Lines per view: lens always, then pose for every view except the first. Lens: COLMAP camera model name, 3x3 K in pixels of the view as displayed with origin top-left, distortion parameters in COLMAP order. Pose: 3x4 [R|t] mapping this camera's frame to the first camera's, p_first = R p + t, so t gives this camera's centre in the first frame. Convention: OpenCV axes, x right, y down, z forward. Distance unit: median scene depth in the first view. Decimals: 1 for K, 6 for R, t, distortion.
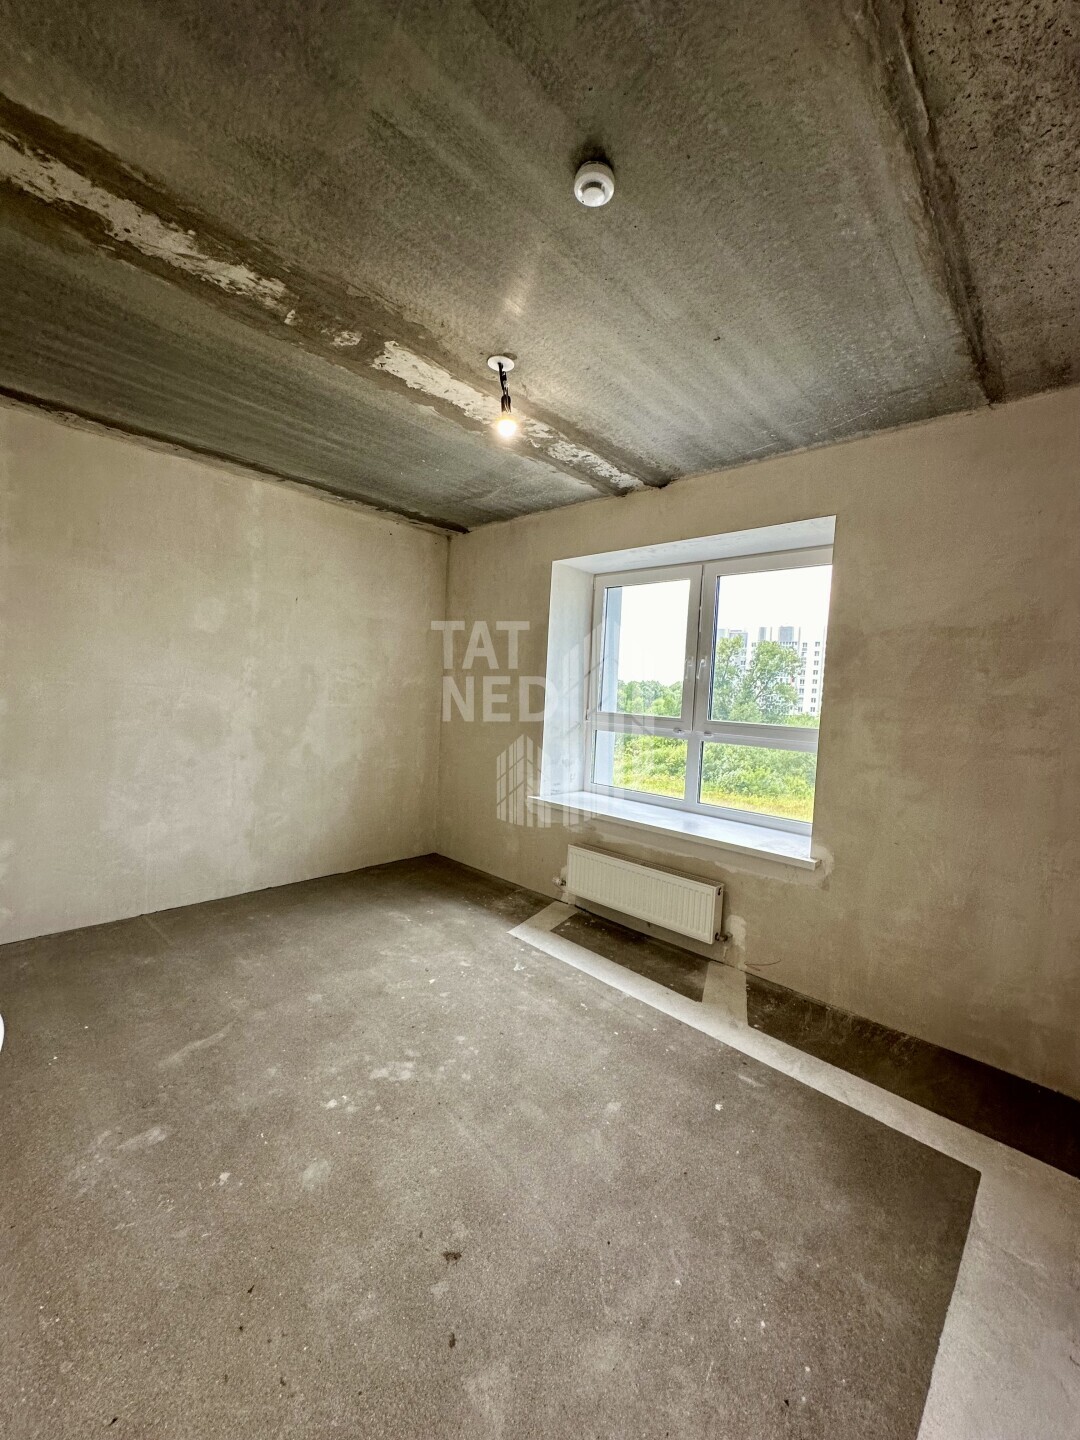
lens RADIAL K [[573.2, 0, 539.1], [0, 573.2, 720.2], [0, 0, 1]] dist [0.001296, 0.000723]
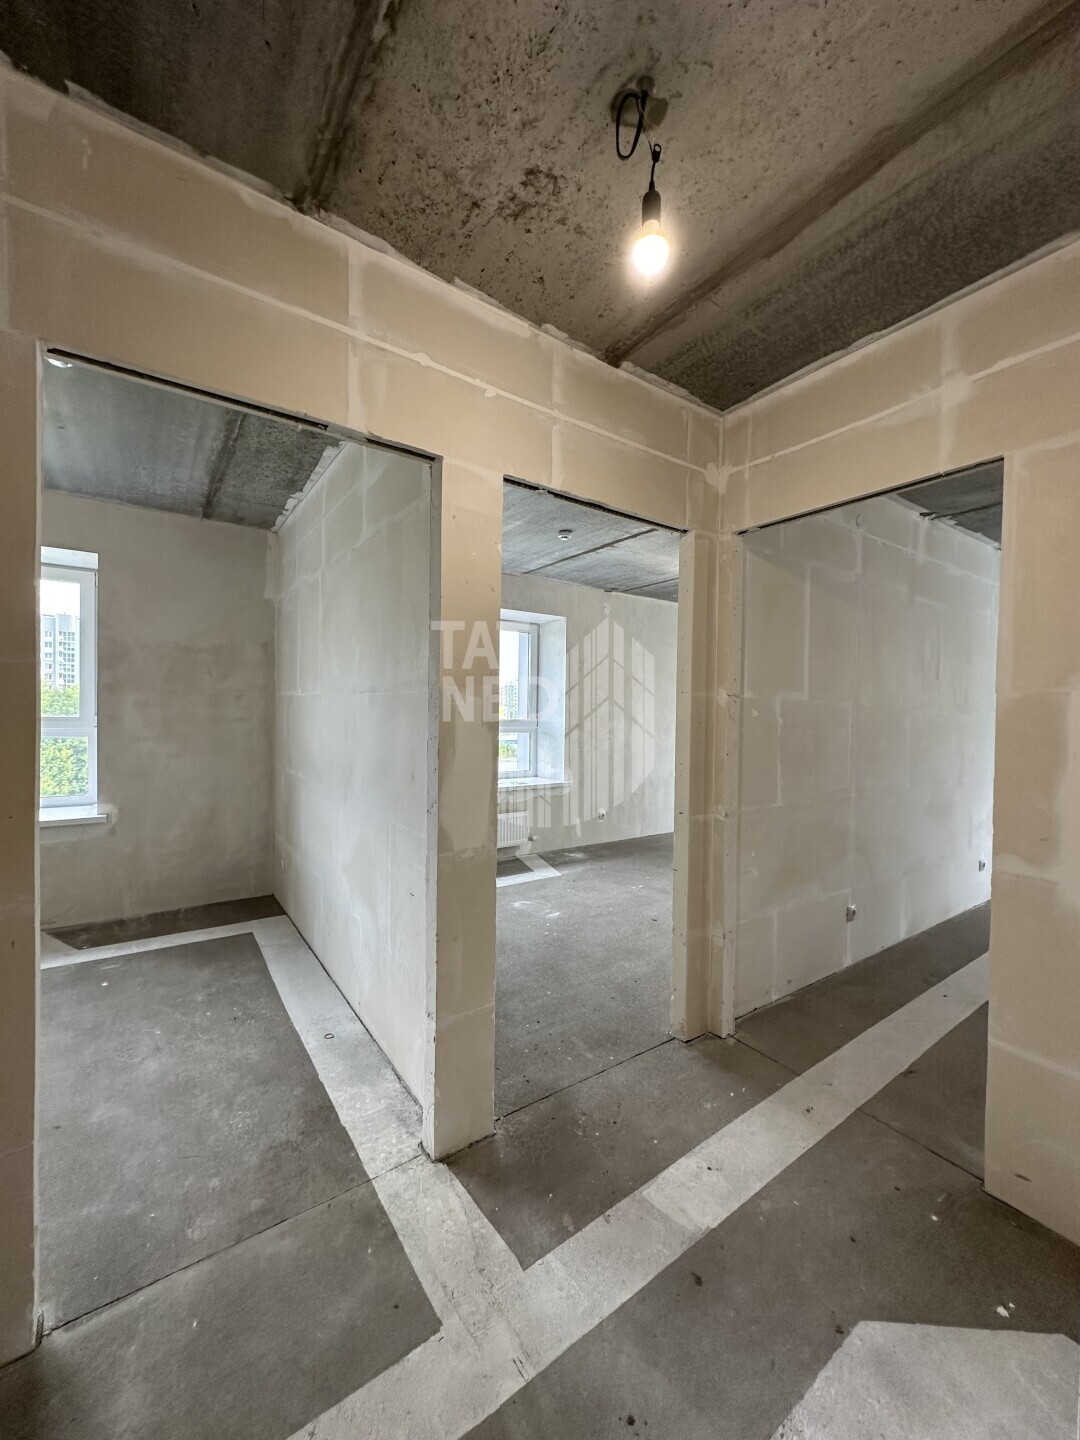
lens RADIAL K [[573.2, 0, 541.2], [0, 573.2, 721.6], [0, 0, 1]] dist [0.001296, 0.000723]
pose [[0.205181, -0.063393, 0.976669, -0.719908], [0.047274, 0.997377, 0.054806, 0.007358], [-0.977582, 0.034926, 0.207639, -0.320370]]
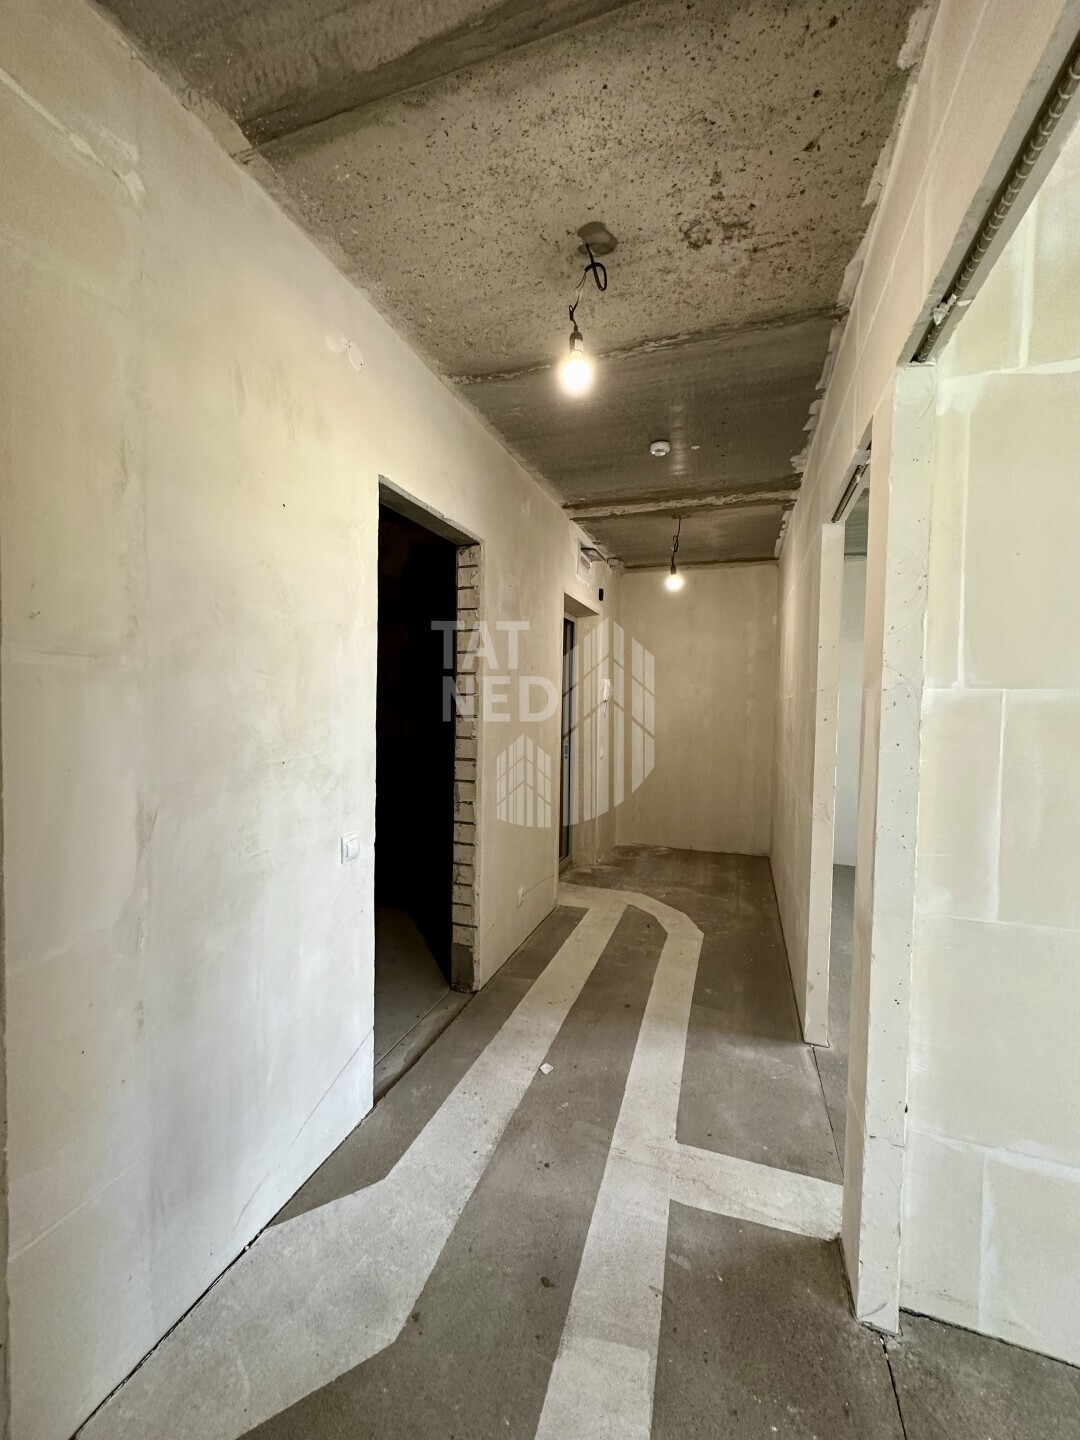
lens RADIAL K [[573.2, 0, 541.5], [0, 573.2, 719.8], [0, 0, 1]] dist [0.001296, 0.000723]
pose [[0.409297, -0.011660, -0.912327, 0.456894], [-0.046933, 0.998326, -0.033815, 0.071001], [0.911193, 0.056658, 0.408064, -0.627802]]
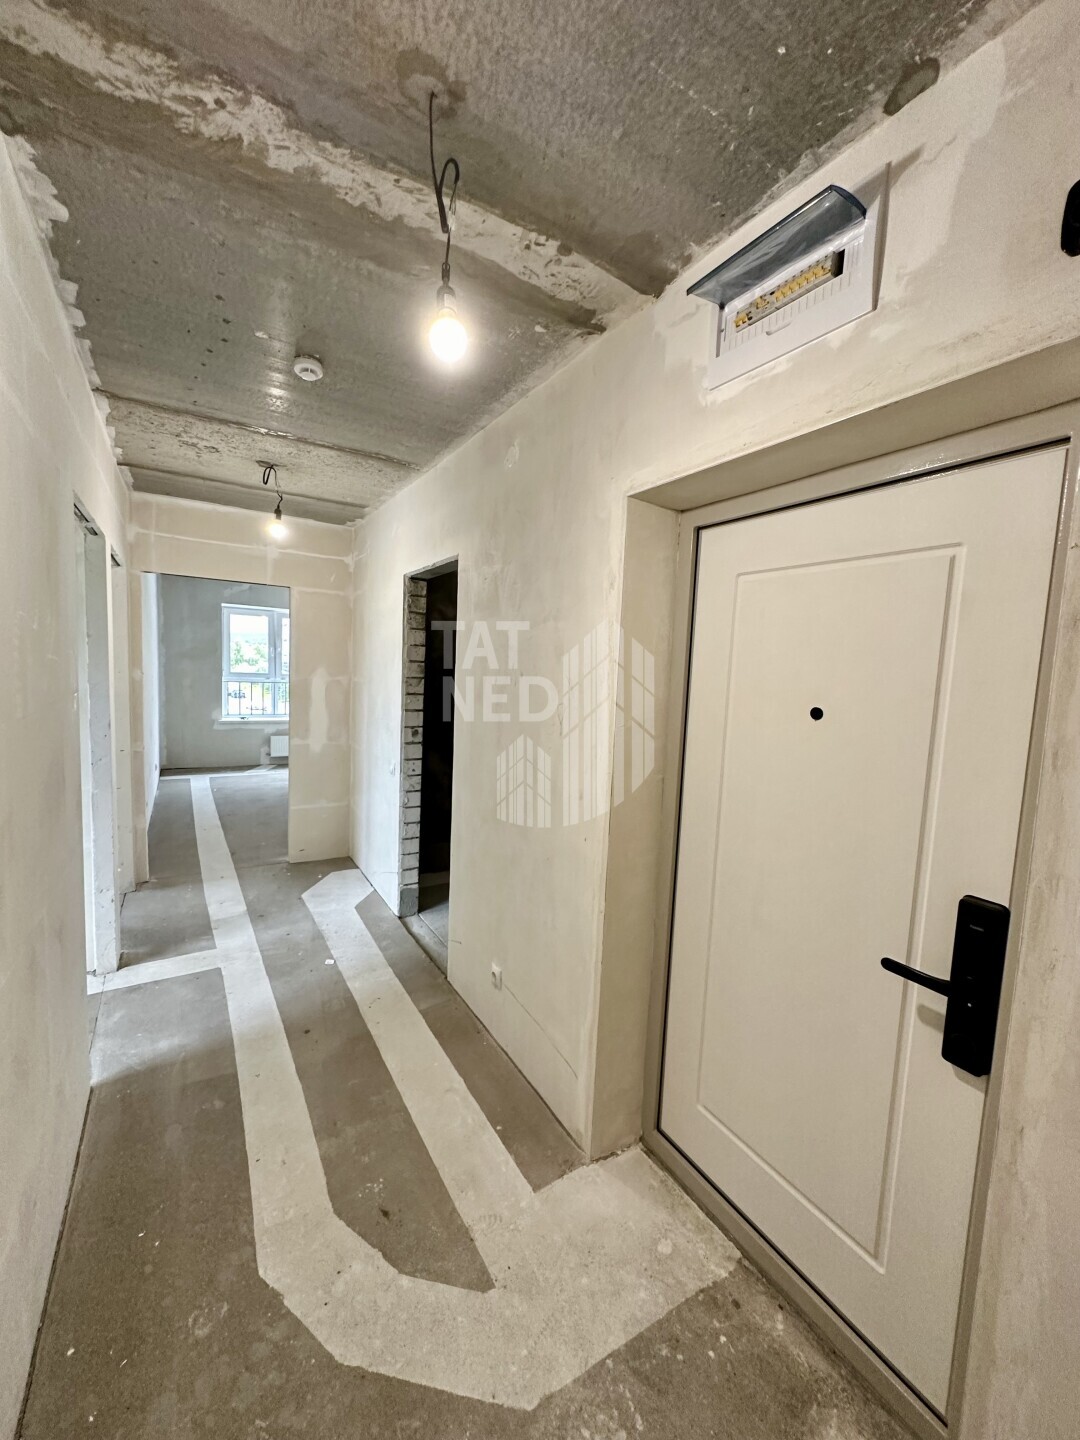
lens RADIAL K [[573.2, 0, 538.3], [0, 573.2, 719.2], [0, 0, 1]] dist [0.001296, 0.000723]
pose [[-0.959568, -0.116820, 0.256089, -1.199059], [-0.078177, 0.984623, 0.156226, -0.194074], [-0.270401, 0.129890, -0.953945, 0.909862]]
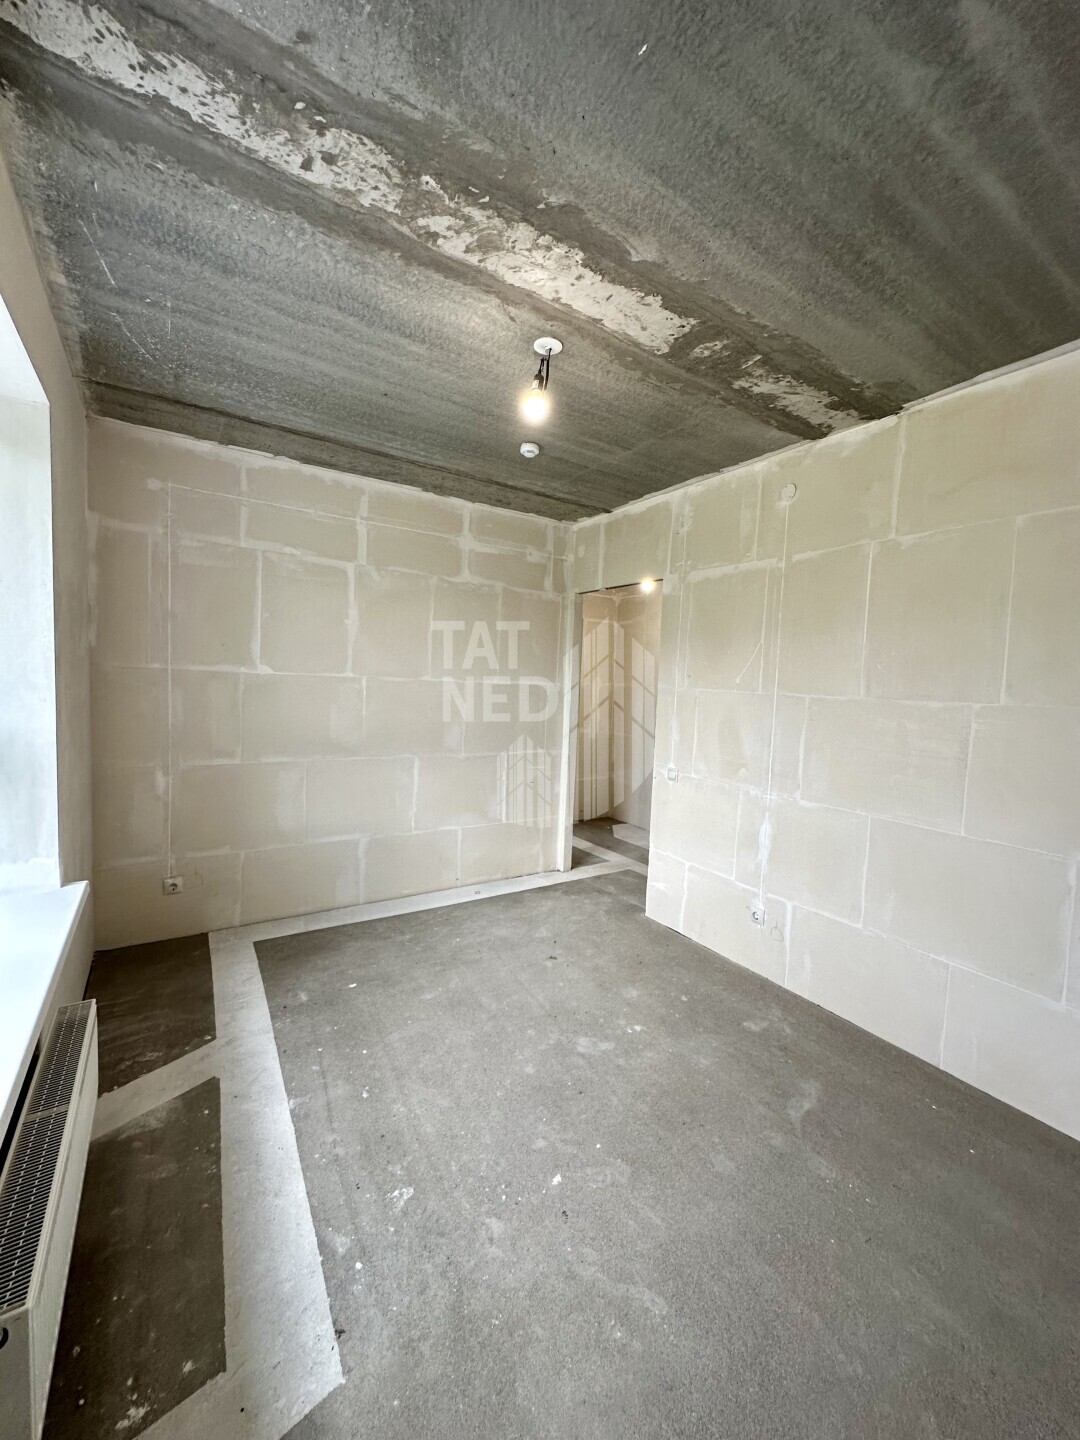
lens RADIAL K [[573.2, 0, 537.6], [0, 573.2, 731.2], [0, 0, 1]] dist [0.001296, 0.000723]
pose [[-0.967240, -0.107388, 0.230031, -0.320126], [-0.073608, 0.985833, 0.150718, -0.137949], [-0.242958, 0.128848, -0.961441, 1.911709]]
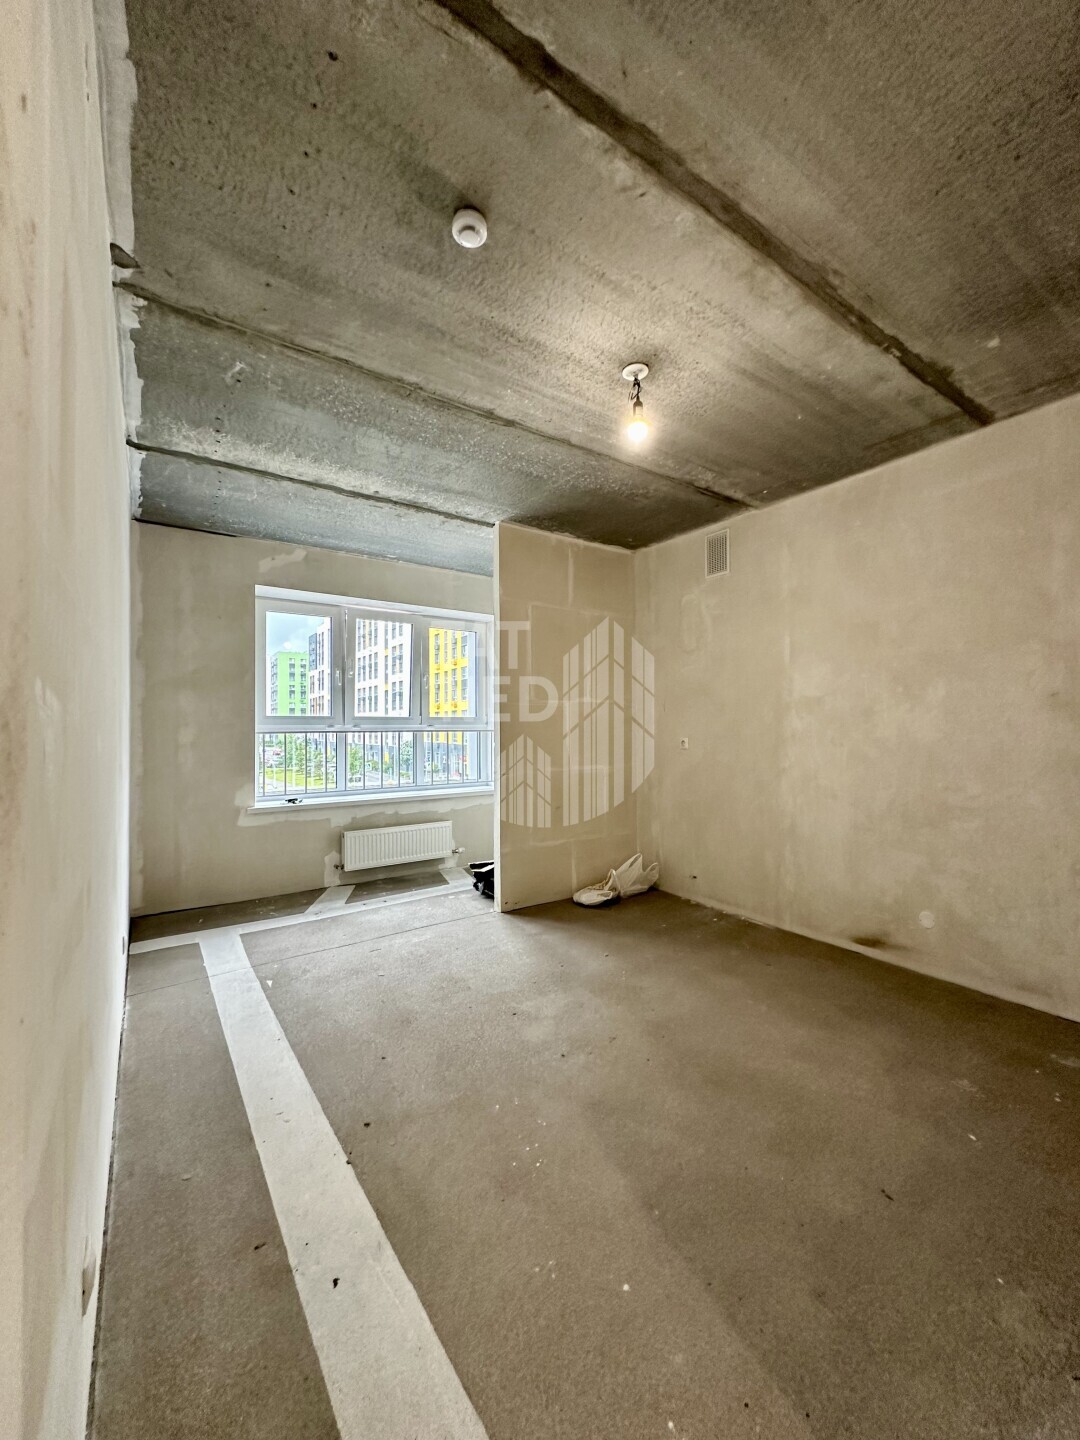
lens RADIAL K [[573.2, 0, 534.6], [0, 573.2, 720.4], [0, 0, 1]] dist [0.001296, 0.000723]
pose [[-0.974327, -0.045265, 0.220542, 0.364468], [-0.034144, 0.997958, 0.053979, 0.120584], [-0.222535, 0.045062, -0.973883, -0.410782]]
